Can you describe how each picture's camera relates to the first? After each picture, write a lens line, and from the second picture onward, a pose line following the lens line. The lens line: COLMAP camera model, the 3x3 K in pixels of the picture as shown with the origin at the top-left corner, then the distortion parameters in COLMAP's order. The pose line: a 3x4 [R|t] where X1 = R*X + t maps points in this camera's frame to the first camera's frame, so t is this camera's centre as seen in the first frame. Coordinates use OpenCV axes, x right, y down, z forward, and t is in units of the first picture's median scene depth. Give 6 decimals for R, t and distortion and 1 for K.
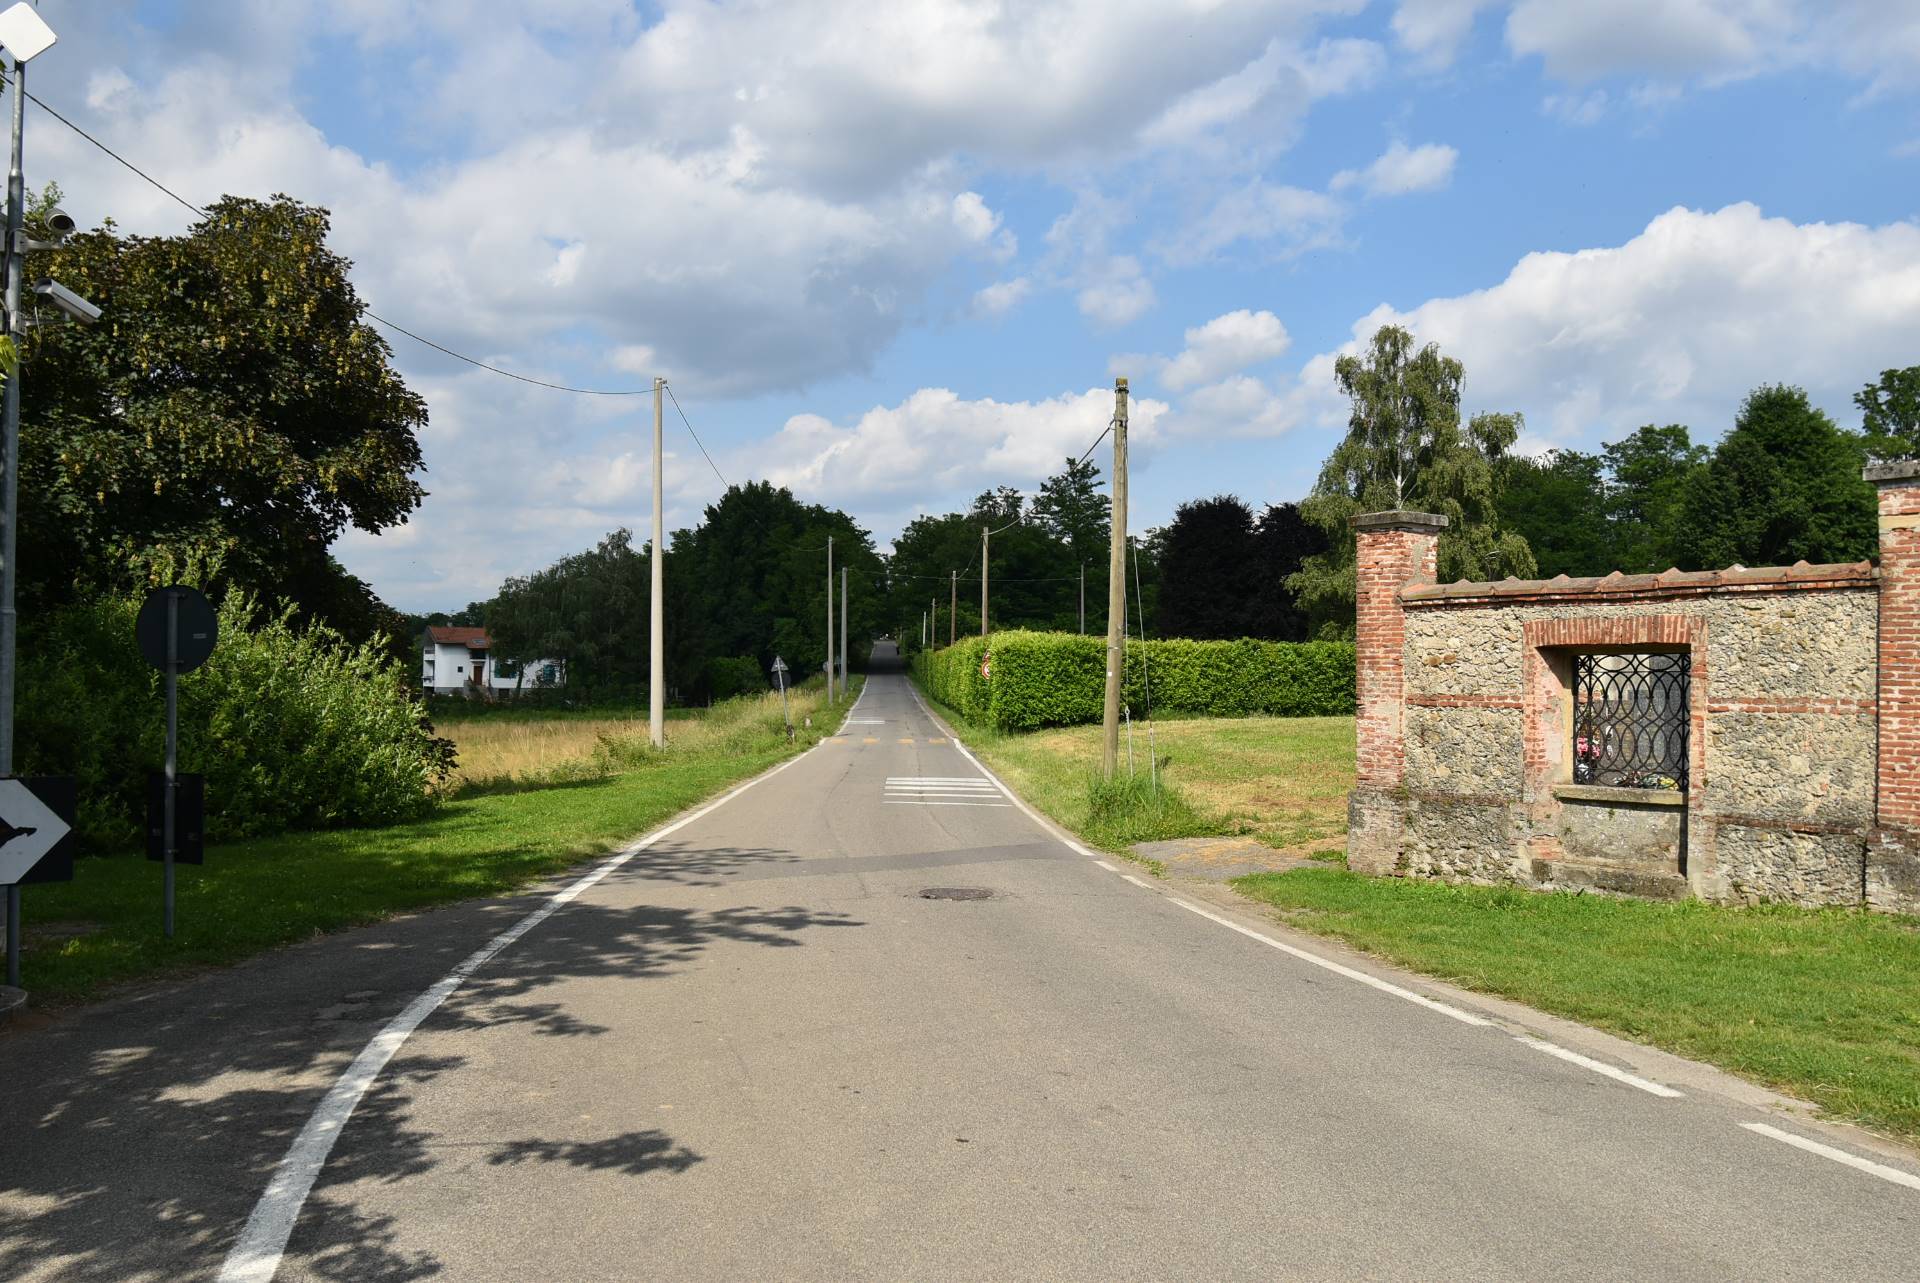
lens RADIAL K [[1593.5, 0, 966.5], [0, 1593.5, 645.5], [0, 0, 1]] dist [-0.000889, -0.017964]
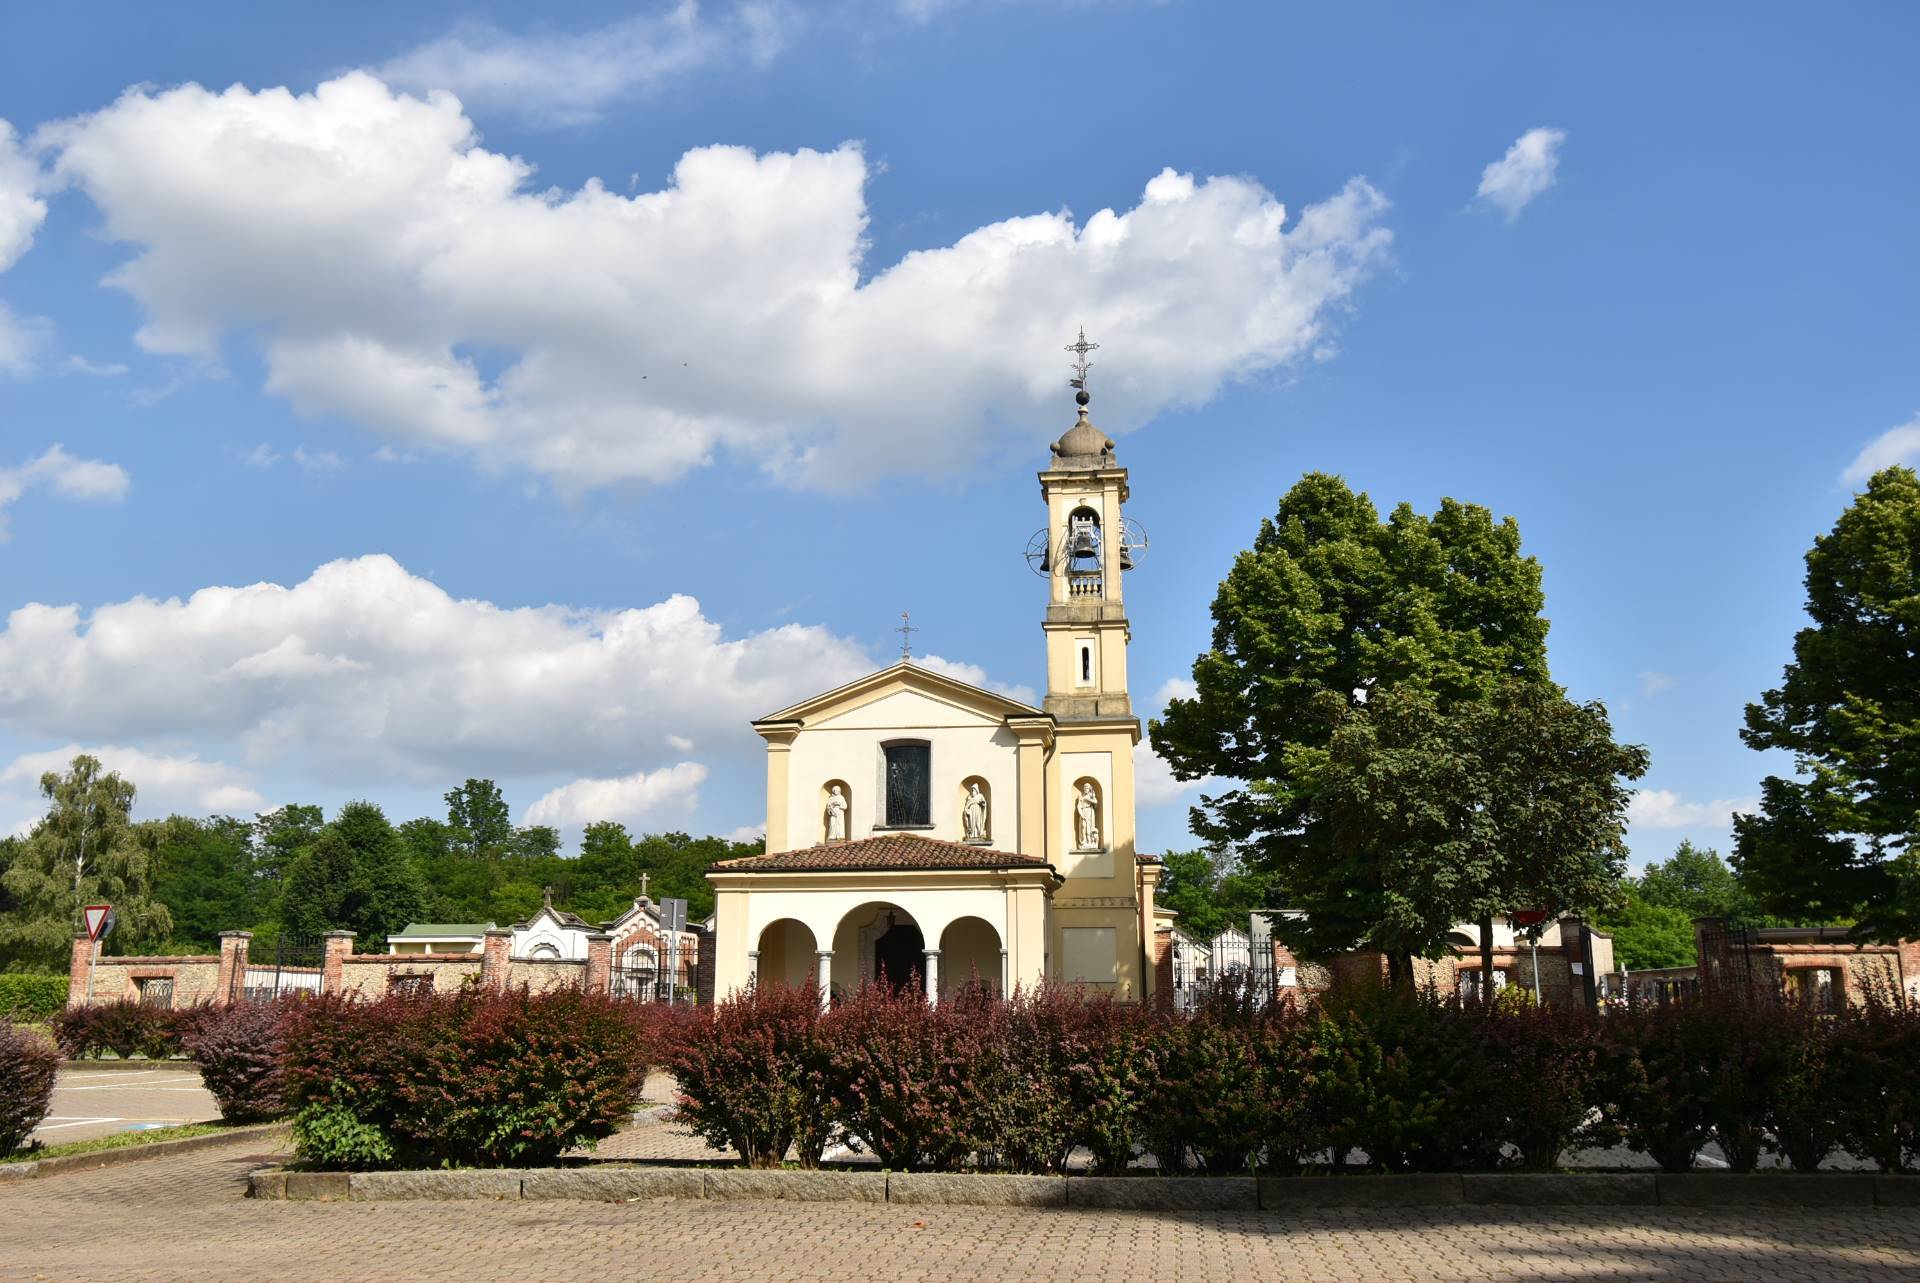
lens RADIAL K [[1593.5, 0, 968.1], [0, 1593.5, 651.3], [0, 0, 1]] dist [-0.000889, -0.017964]
pose [[0.709511, 0.147303, 0.689127, -0.176044], [-0.004804, 0.978897, -0.204297, 0.001106], [-0.704678, 0.141640, 0.695246, -0.587451]]
